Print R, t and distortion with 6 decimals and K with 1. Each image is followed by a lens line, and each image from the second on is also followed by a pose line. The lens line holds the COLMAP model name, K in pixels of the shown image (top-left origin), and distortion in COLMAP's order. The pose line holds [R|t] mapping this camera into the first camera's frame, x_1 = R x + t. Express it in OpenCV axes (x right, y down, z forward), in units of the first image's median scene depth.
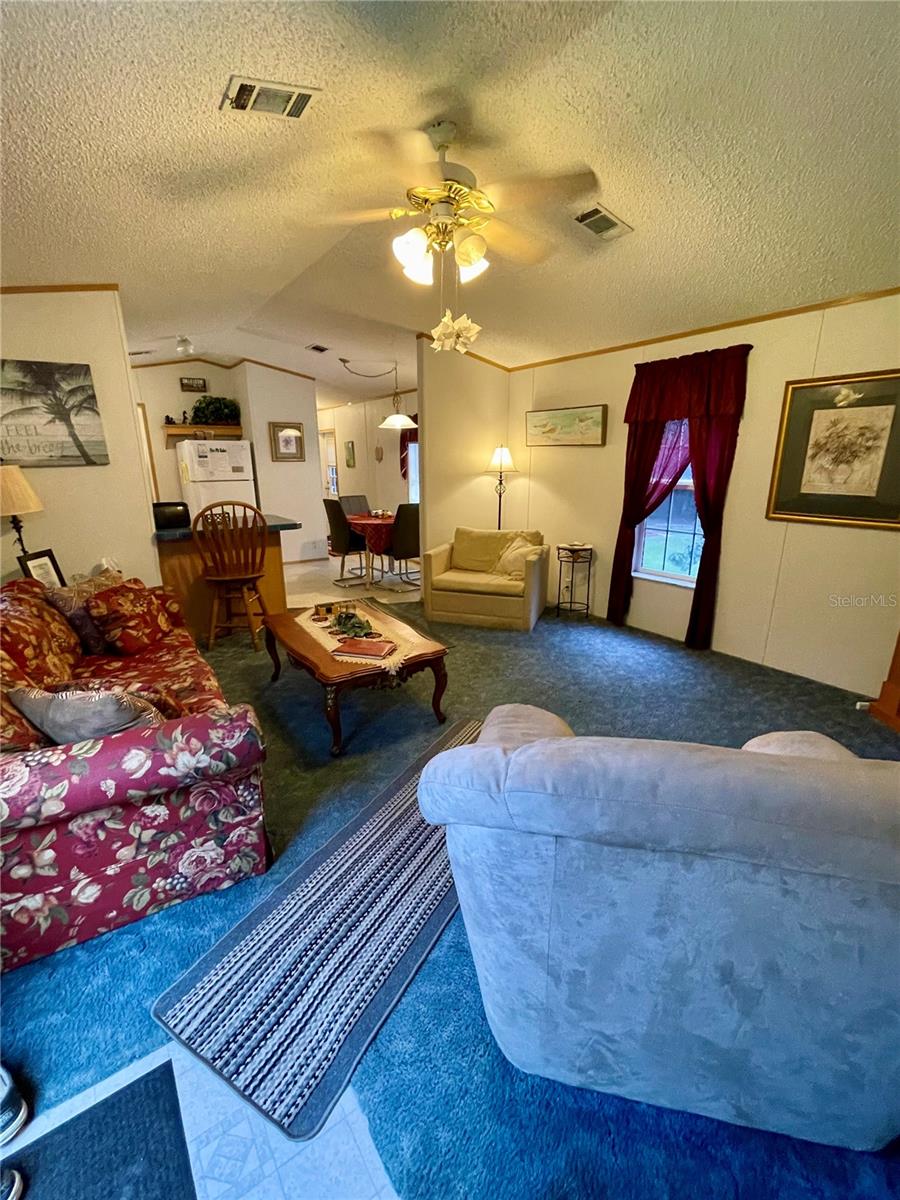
lens RADIAL K [[486.1, 0, 444.8], [0, 486.1, 592.0], [0, 0, 1]] dist [-0.001160, 0.000067]
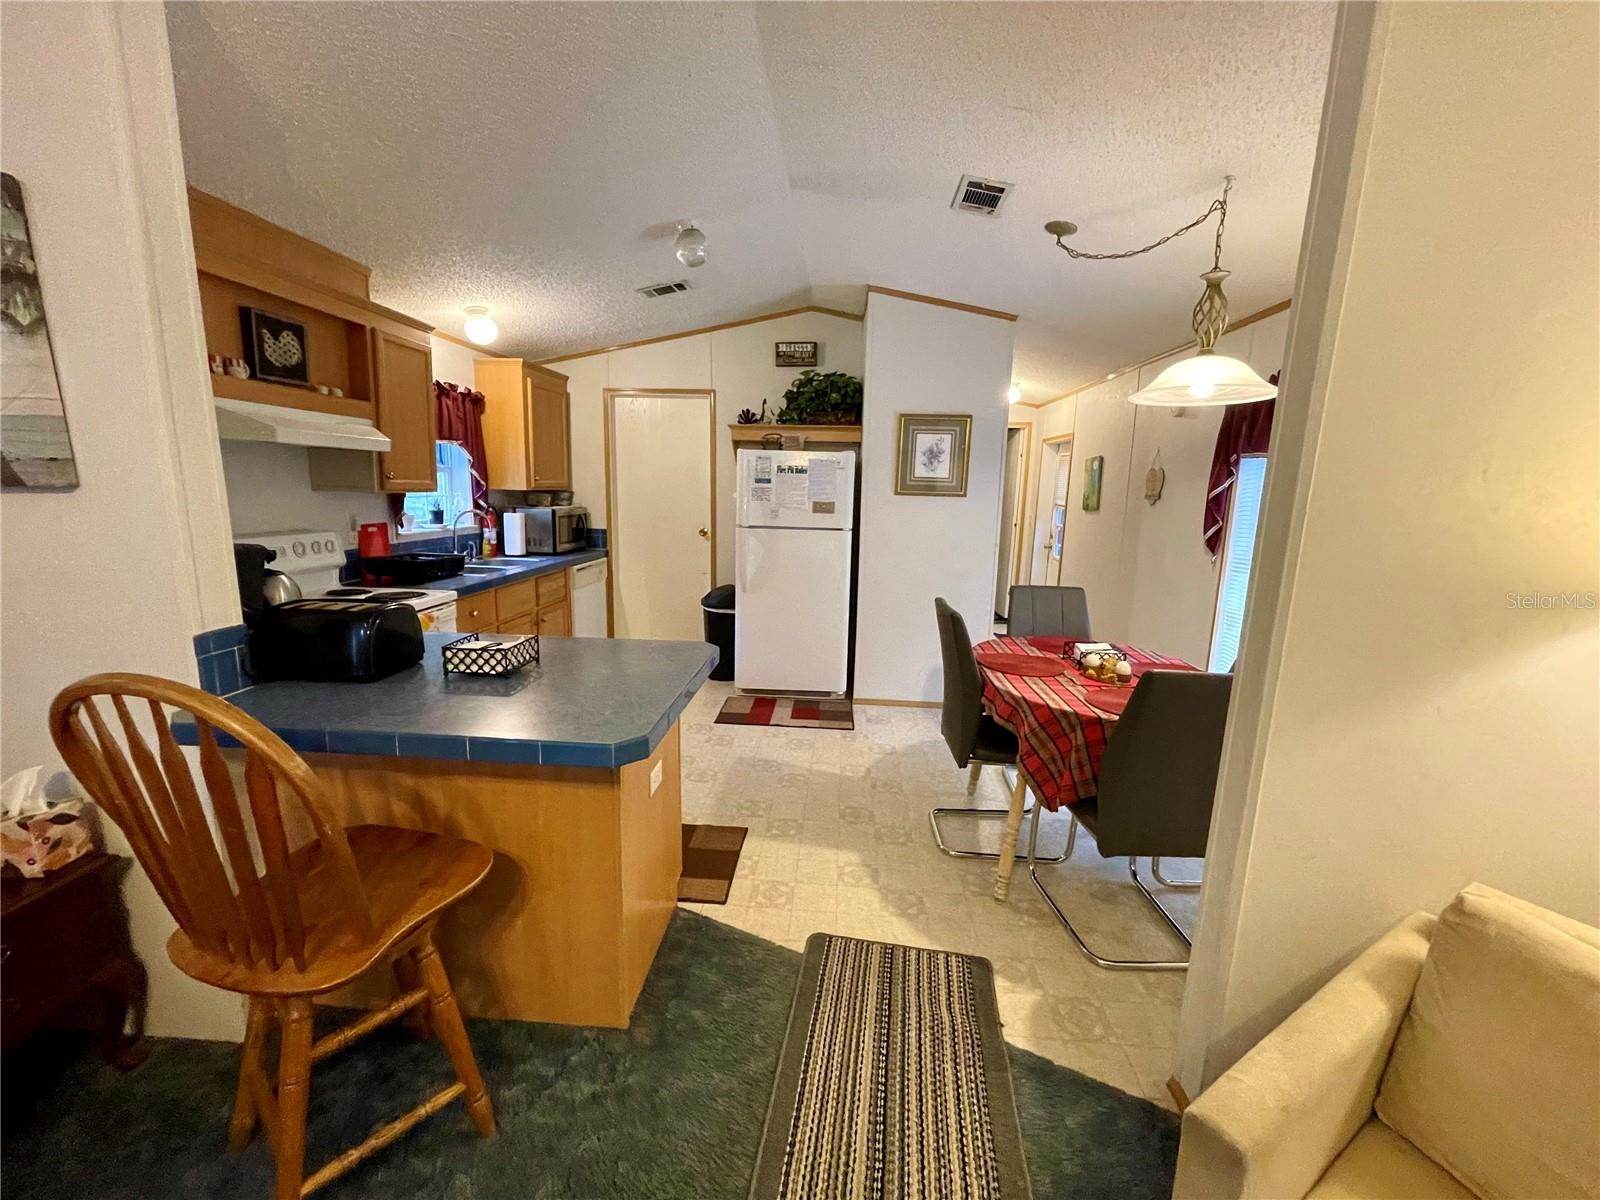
lens RADIAL K [[648.1, 0, 814.5], [0, 648.1, 593.5], [0, 0, 1]] dist [-0.001160, 0.000067]
pose [[0.788701, 0.124974, -0.601941, -0.024098], [-0.189496, 0.980866, -0.044644, -0.131864], [0.584844, 0.149276, 0.797292, 0.469756]]
